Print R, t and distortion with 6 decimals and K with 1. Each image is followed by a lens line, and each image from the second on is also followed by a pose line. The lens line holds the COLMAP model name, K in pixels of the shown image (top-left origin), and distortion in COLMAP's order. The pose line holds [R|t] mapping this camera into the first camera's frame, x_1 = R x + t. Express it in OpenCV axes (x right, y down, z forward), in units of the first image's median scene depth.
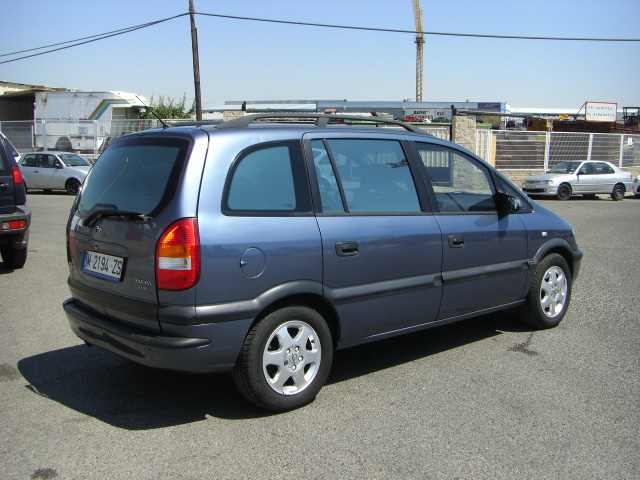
lens RADIAL K [[706.4, 0, 319.5], [0, 706.4, 240.1], [0, 0, 1]] dist [-0.128178, 0.000000]
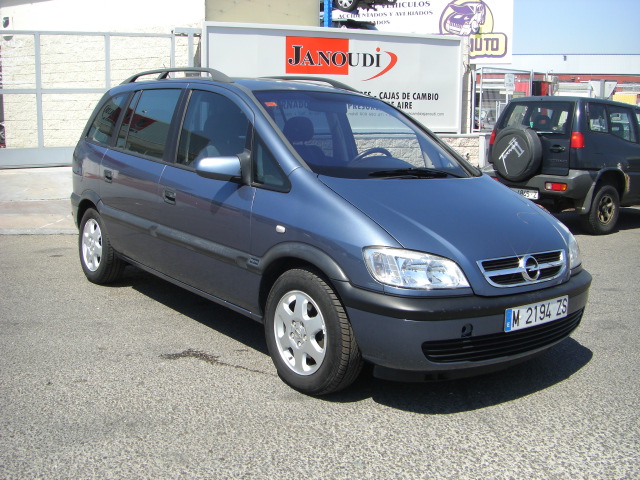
lens RADIAL K [[706.4, 0, 319.1], [0, 706.4, 239.7], [0, 0, 1]] dist [-0.128178, 0.000000]
pose [[-0.028463, 0.175536, -0.984061, 0.991966], [-0.154497, 0.971858, 0.177828, -0.123380], [0.987583, 0.157096, -0.000542, 1.078859]]
